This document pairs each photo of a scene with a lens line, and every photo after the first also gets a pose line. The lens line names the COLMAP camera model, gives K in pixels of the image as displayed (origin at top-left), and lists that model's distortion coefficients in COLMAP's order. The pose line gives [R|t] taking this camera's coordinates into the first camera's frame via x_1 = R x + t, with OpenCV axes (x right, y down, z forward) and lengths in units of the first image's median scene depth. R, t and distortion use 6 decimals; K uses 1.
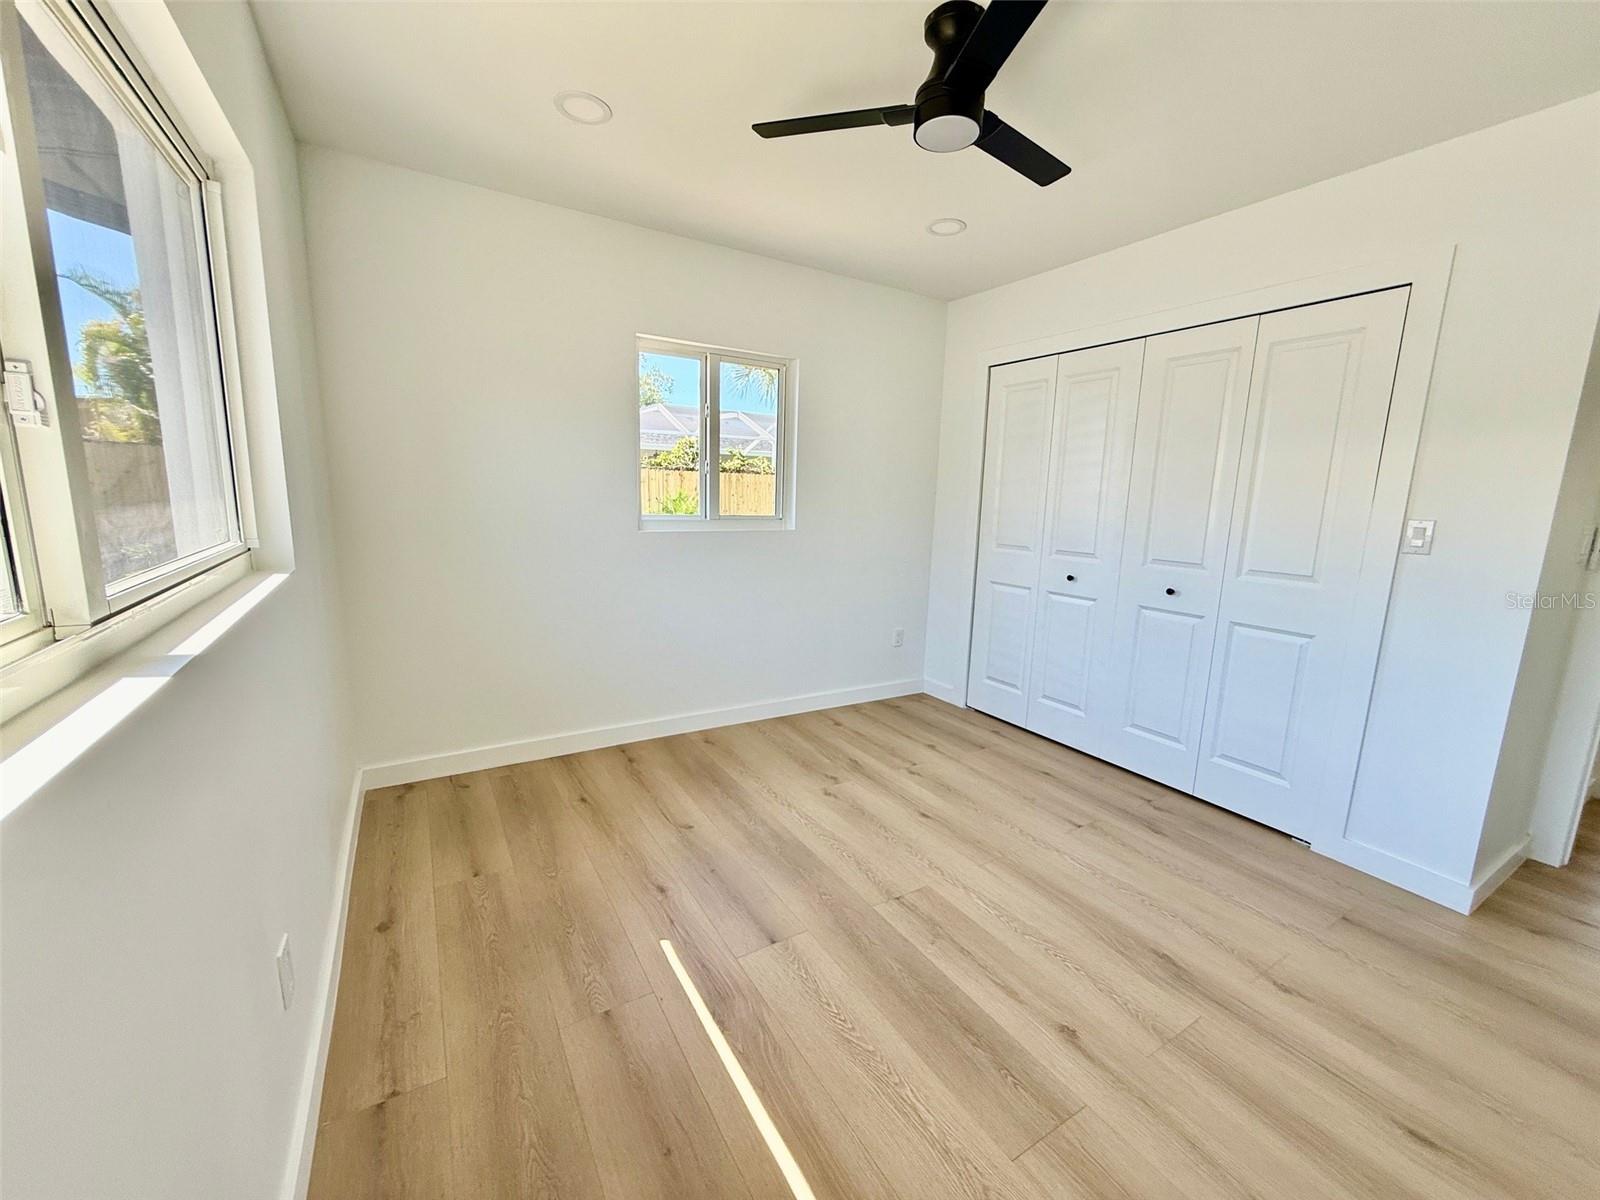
lens RADIAL K [[636.9, 0, 794.7], [0, 636.9, 599.8], [0, 0, 1]] dist [-0.001379, 0.000107]
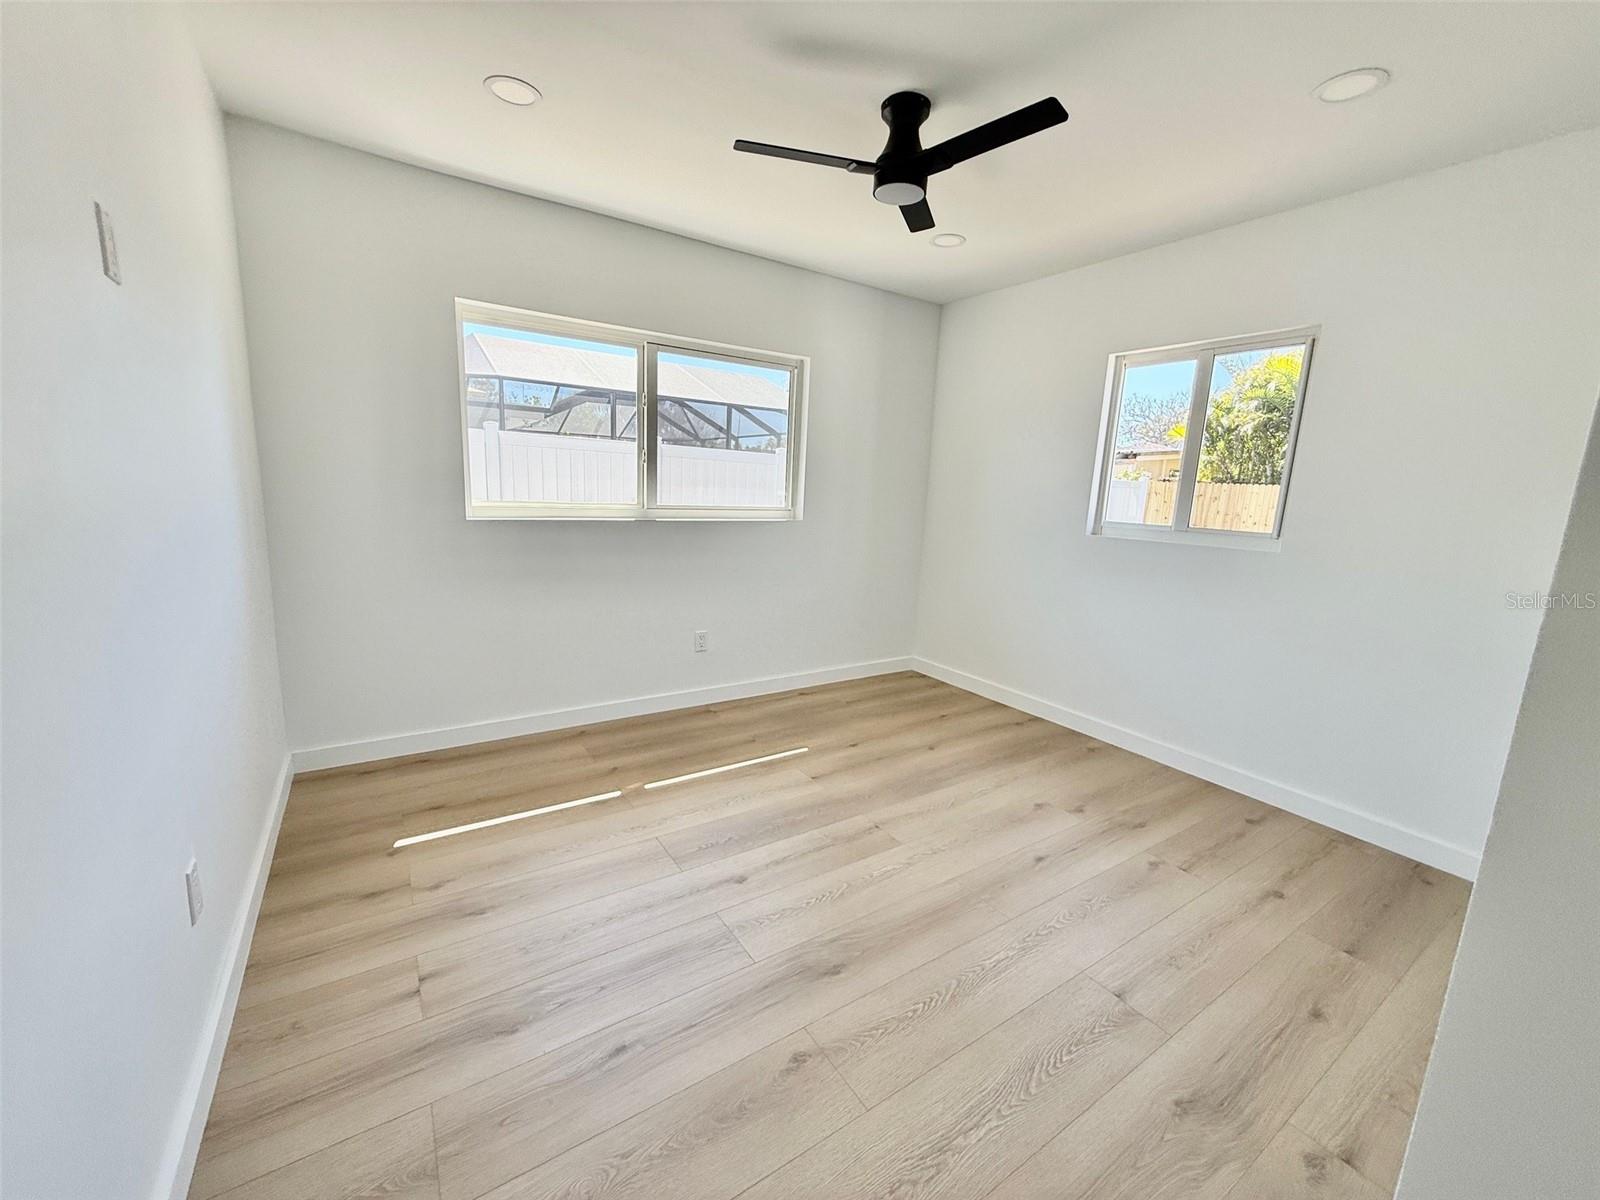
lens RADIAL K [[636.9, 0, 794.7], [0, 636.9, 599.8], [0, 0, 1]] dist [-0.001379, 0.000107]
pose [[0.044977, 0.151605, -0.987417, 0.915587], [-0.211582, 0.967440, 0.138900, -0.048786], [0.976325, 0.202672, 0.075590, 0.496125]]
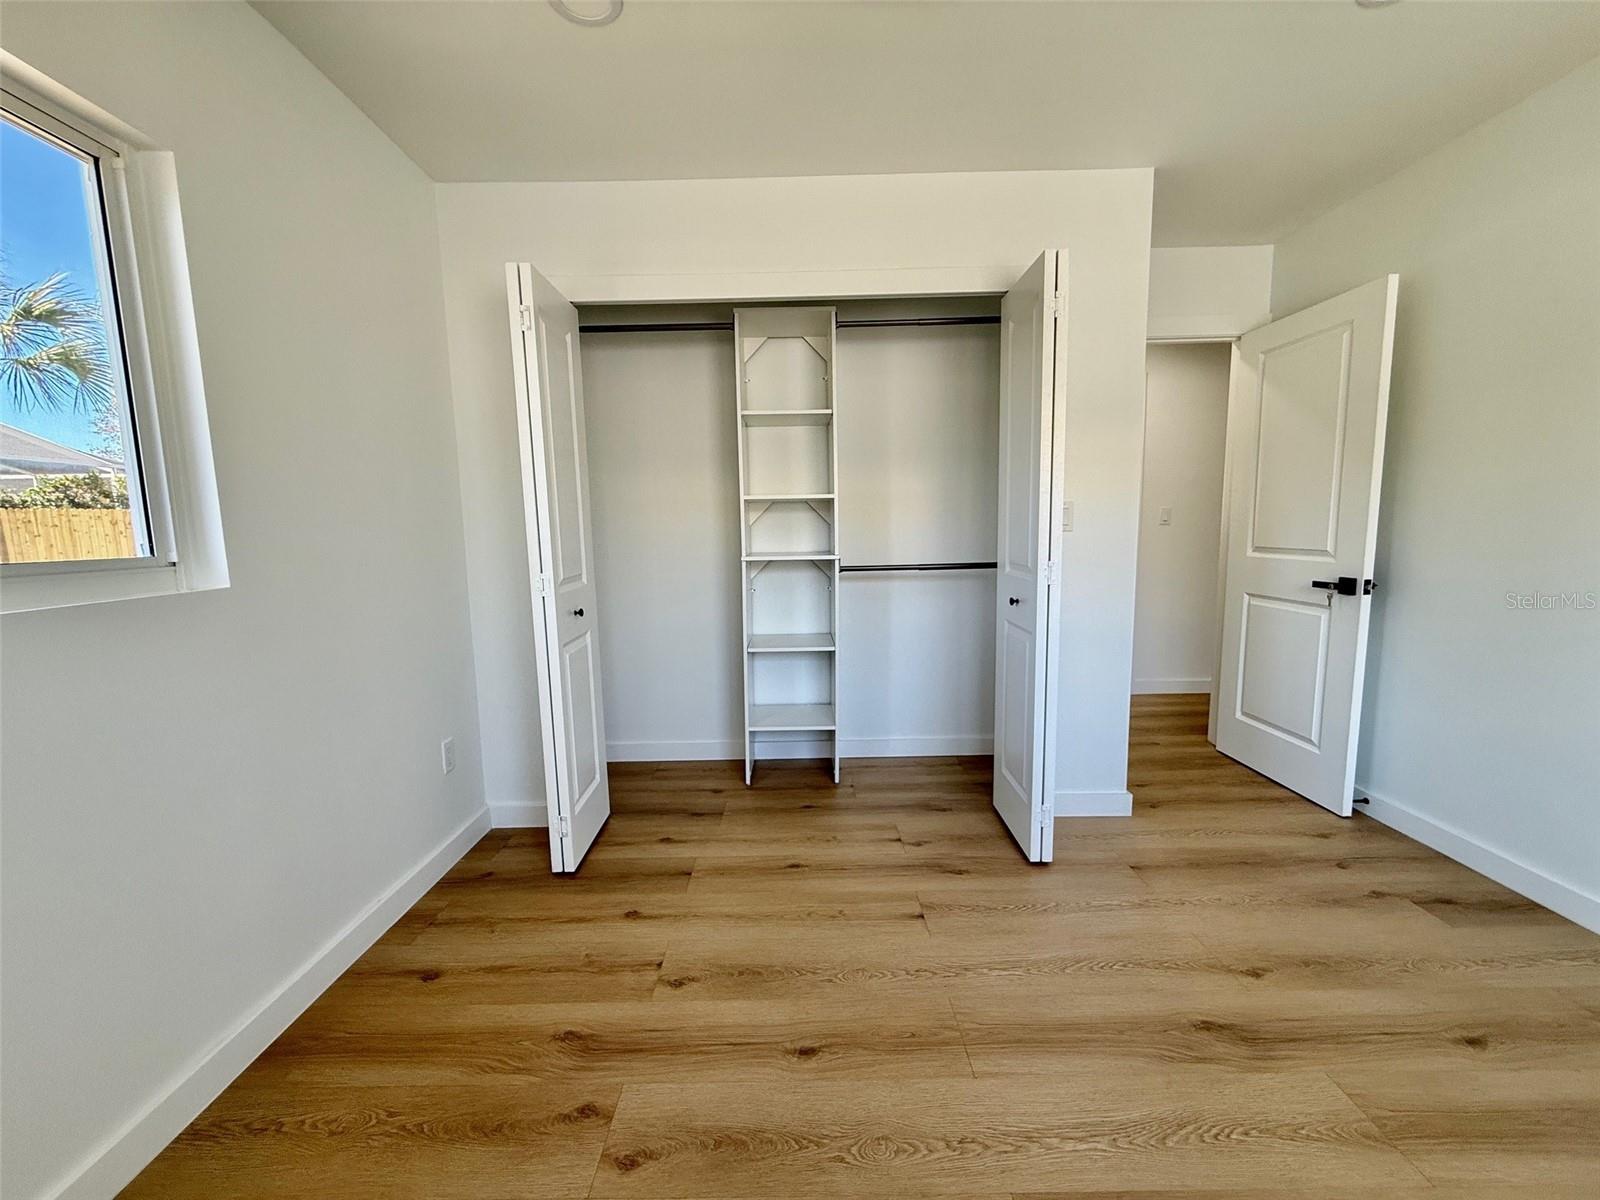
lens RADIAL K [[636.9, 0, 794.7], [0, 636.9, 599.8], [0, 0, 1]] dist [-0.001379, 0.000107]
pose [[0.513217, -0.140278, 0.846718, -0.200227], [0.178132, 0.982480, 0.054800, -0.076038], [-0.839570, 0.122703, 0.529213, 0.614808]]
